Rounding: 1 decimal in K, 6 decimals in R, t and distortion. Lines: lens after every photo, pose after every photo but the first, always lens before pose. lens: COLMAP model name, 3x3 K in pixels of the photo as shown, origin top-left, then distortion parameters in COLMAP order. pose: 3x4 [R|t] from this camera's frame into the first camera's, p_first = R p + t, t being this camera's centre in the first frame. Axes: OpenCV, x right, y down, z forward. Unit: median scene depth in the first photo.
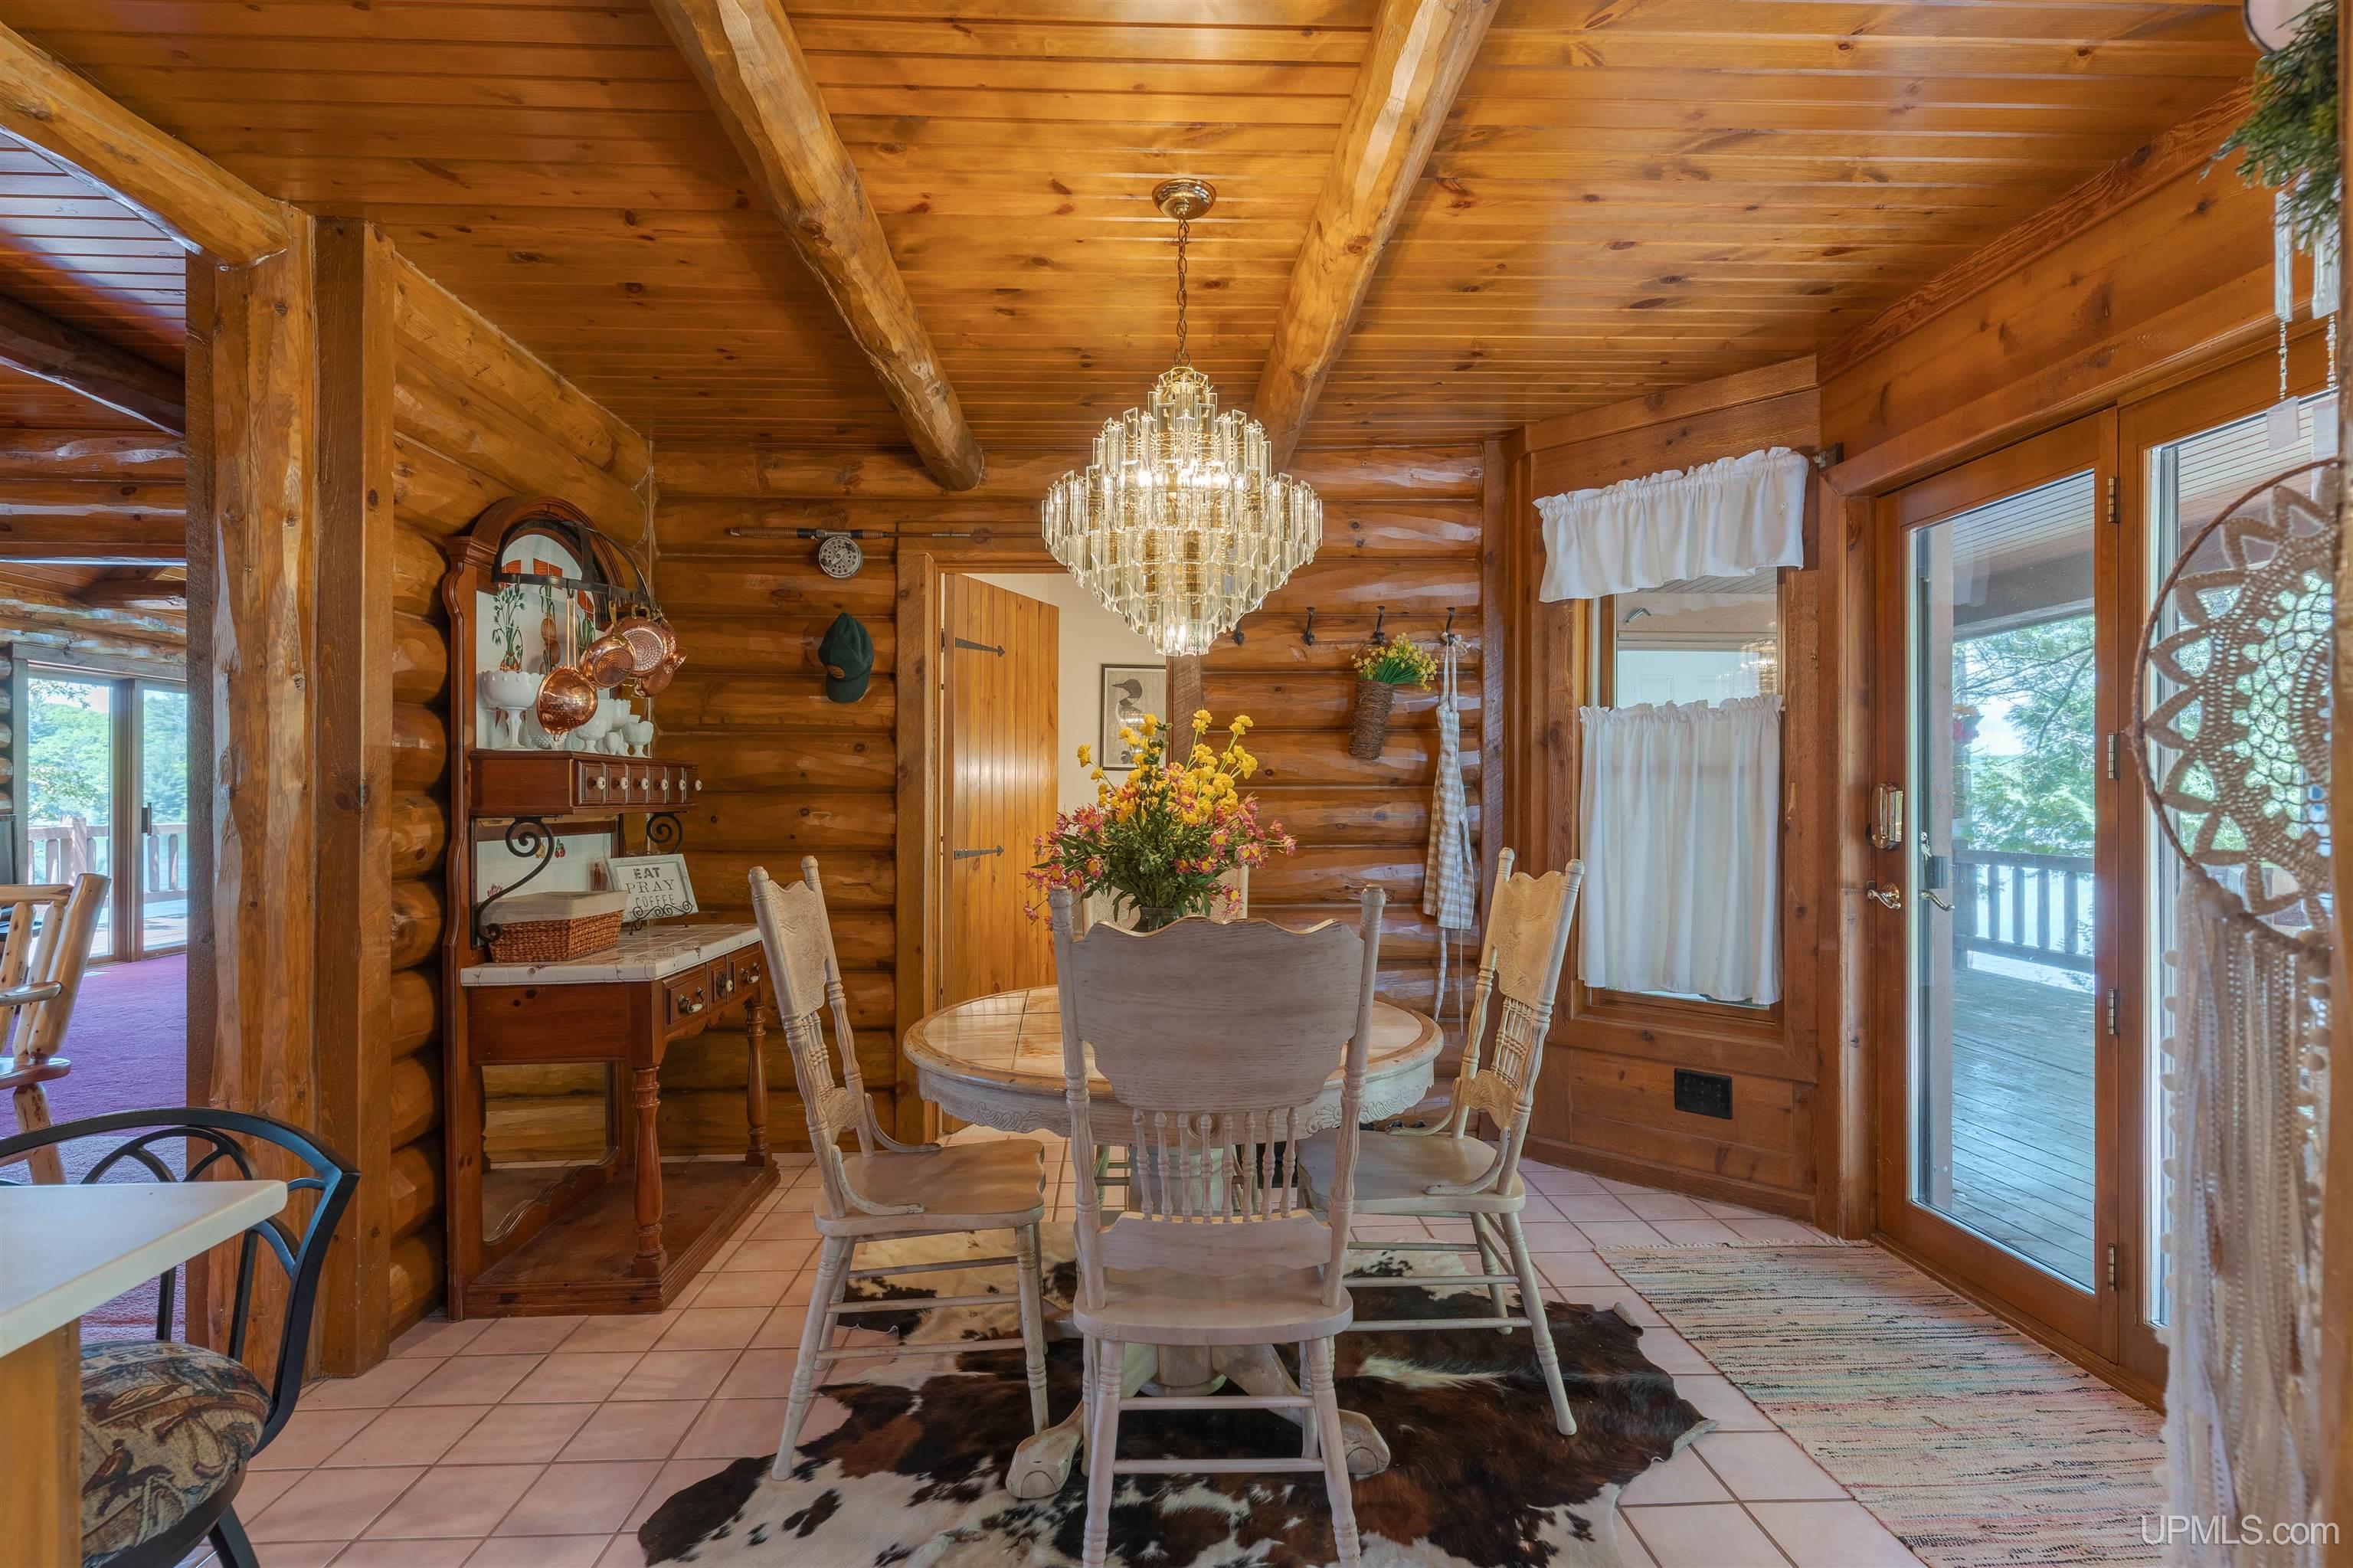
lens RADIAL K [[1156.1, 0, 1174.5], [0, 1156.1, 775.3], [0, 0, 1]] dist [0.011819, 0.000230]
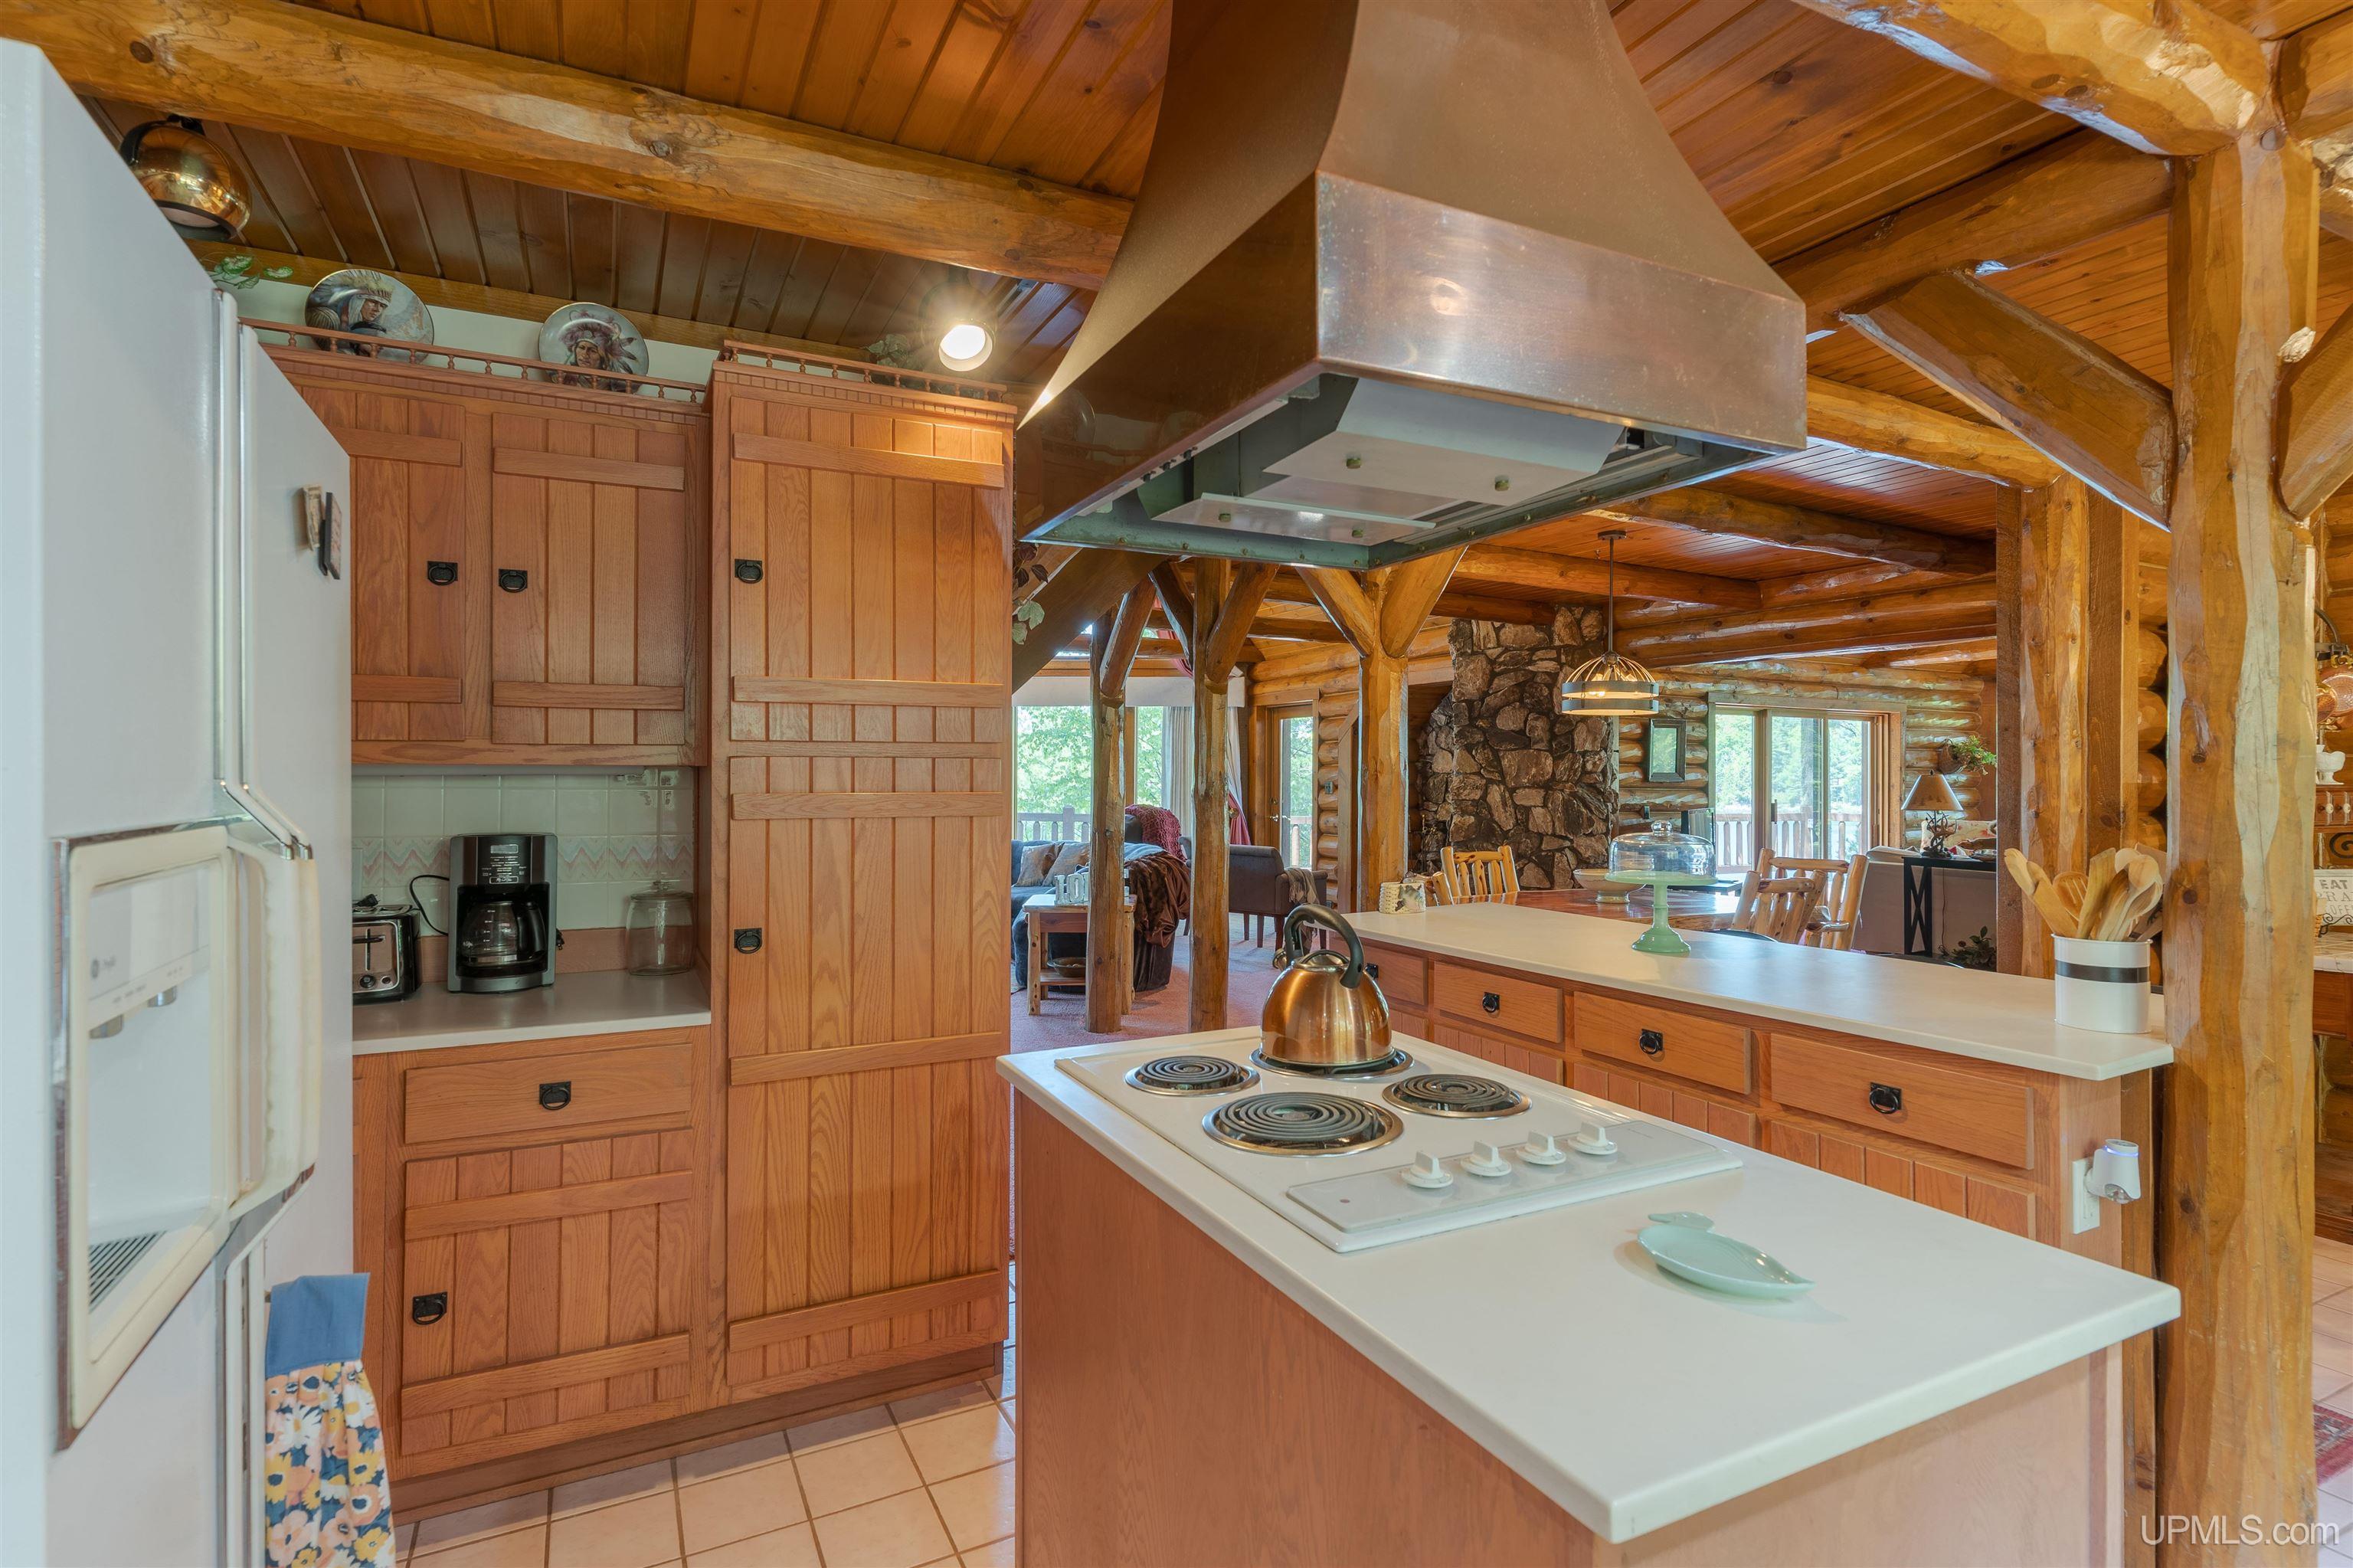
lens RADIAL K [[1131.2, 0, 1171.3], [0, 1131.2, 775.2], [0, 0, 1]] dist [0.001711, -0.000396]
pose [[0.410939, -0.005403, -0.911647, 0.118020], [0.011904, 0.999929, -0.000560, -0.049831], [0.911585, -0.010622, 0.410974, -0.694057]]
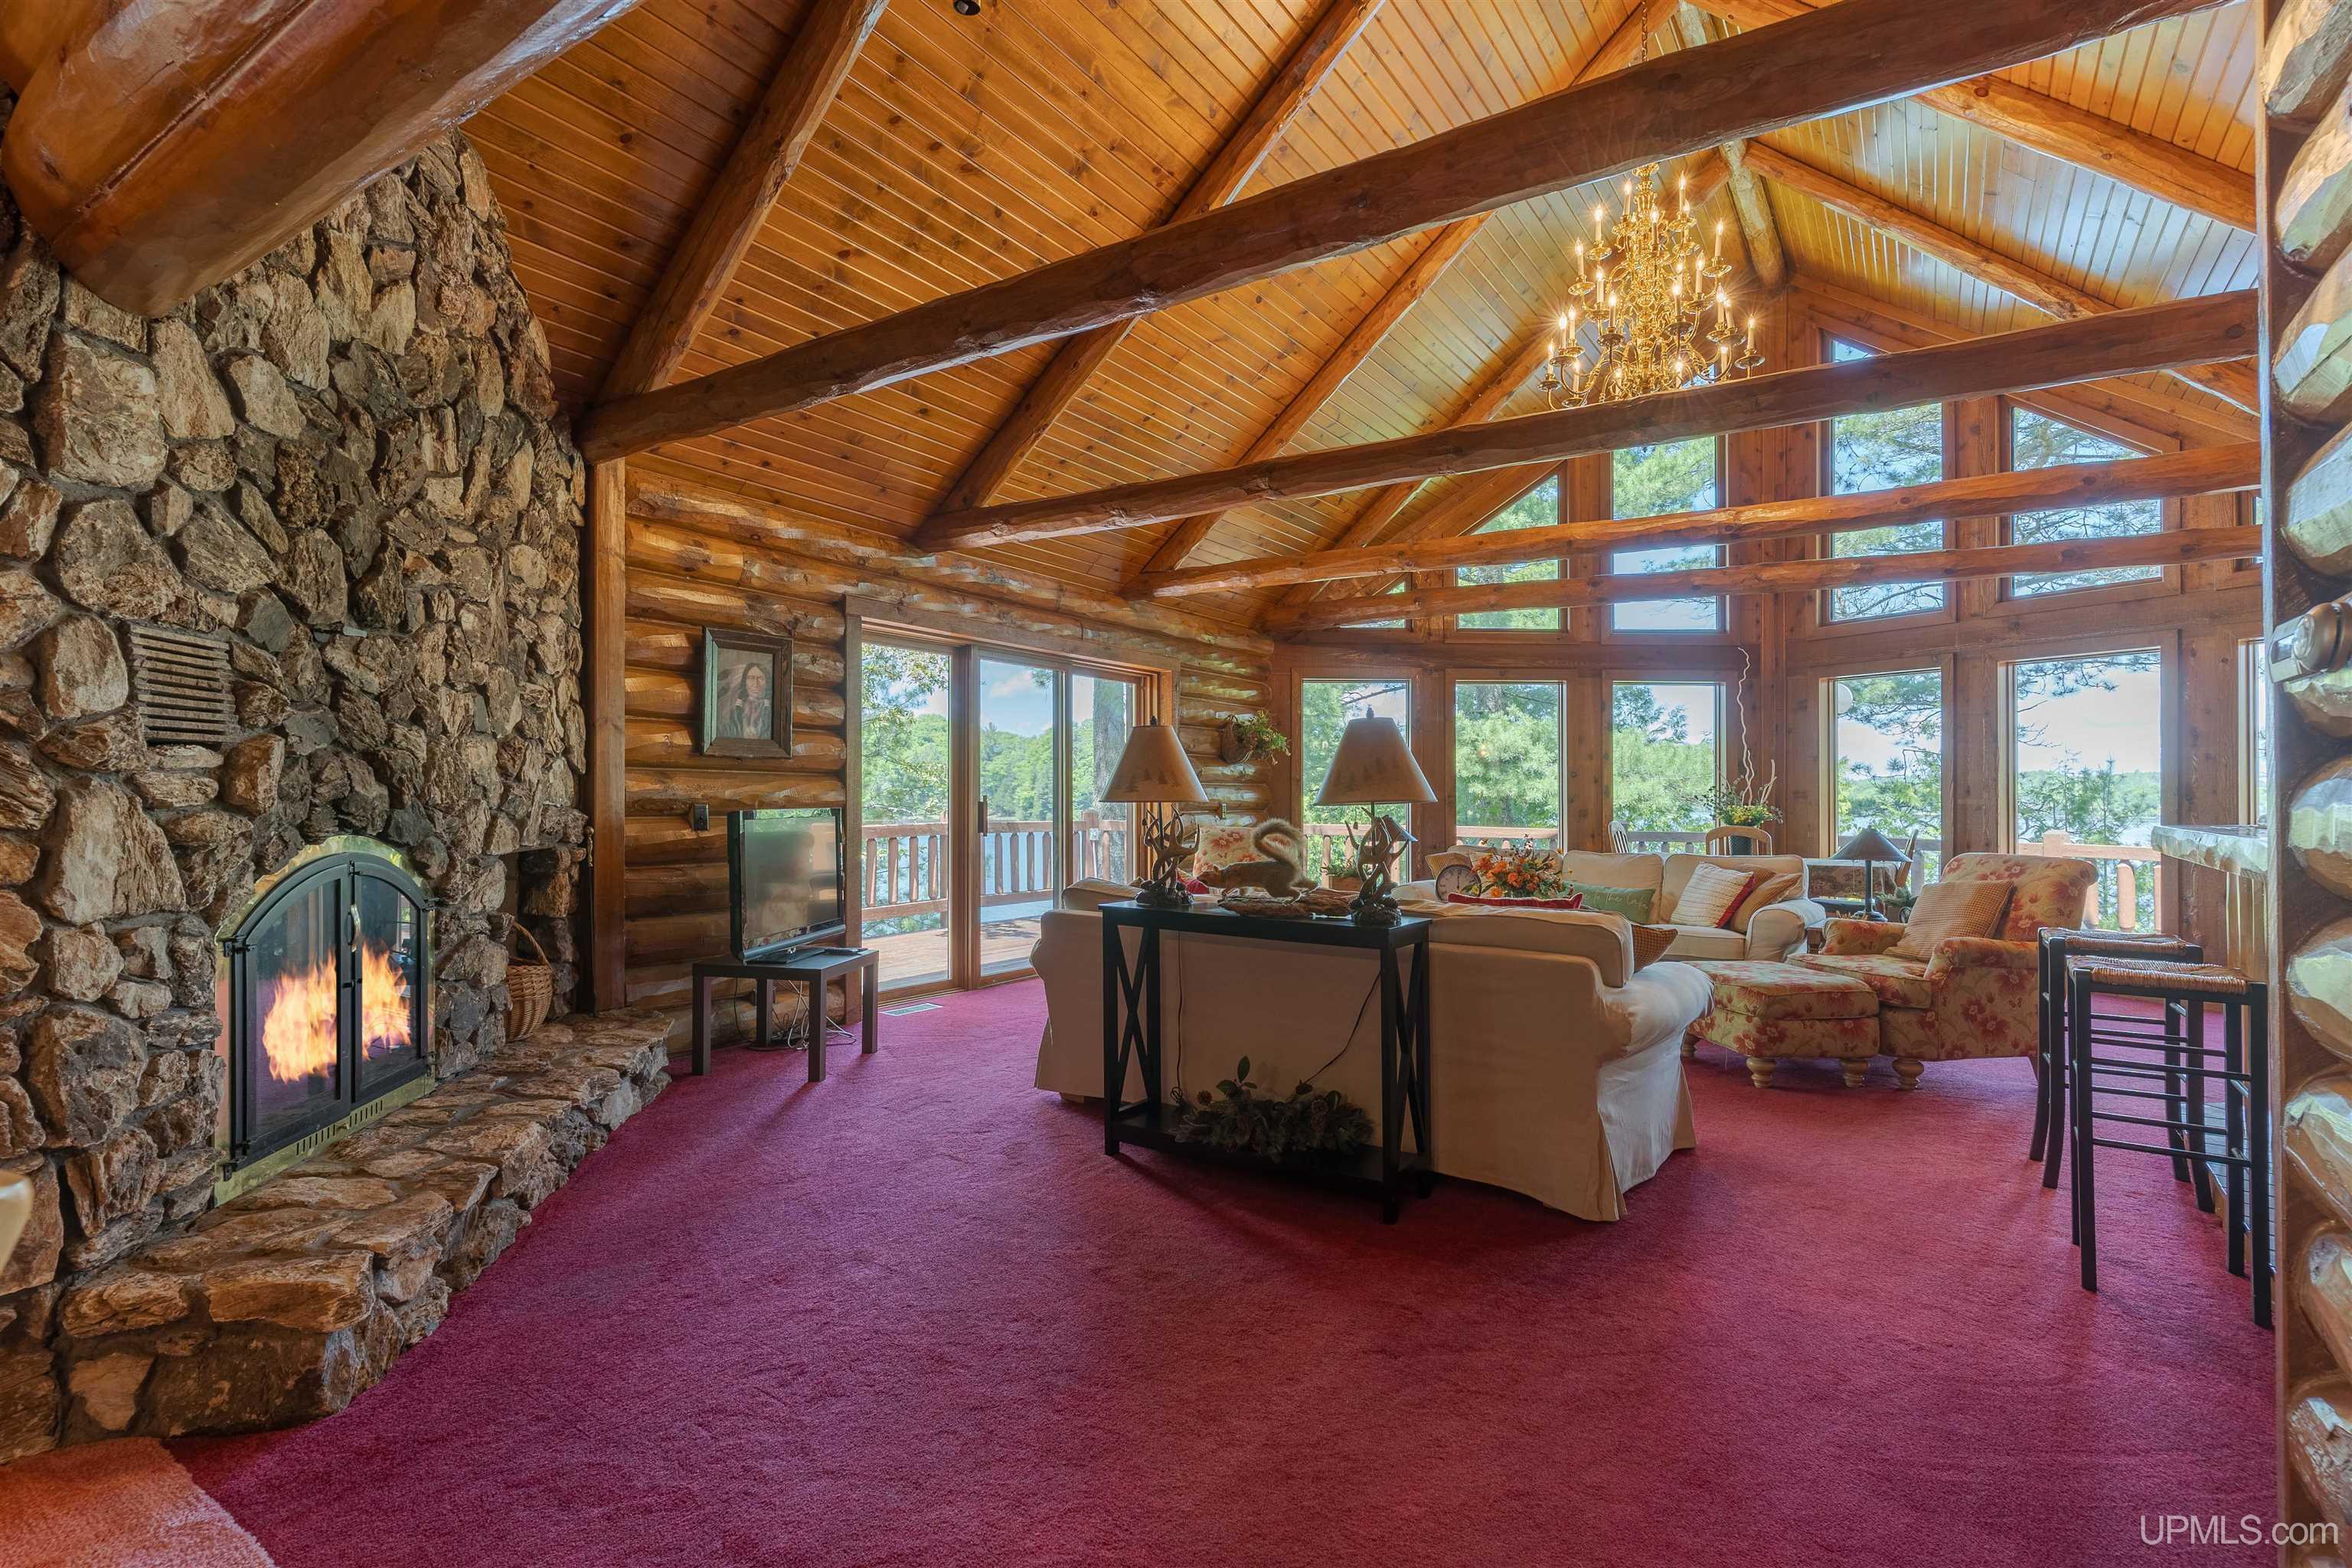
lens RADIAL K [[1113.4, 0, 1153.2], [0, 1113.4, 767.0], [0, 0, 1]] dist [0.001502, 0.000357]
pose [[0.792525, -0.010904, -0.609742, -1.132570], [0.002537, 0.999890, -0.014583, 0.054451], [0.609834, 0.010010, 0.792466, 1.656899]]
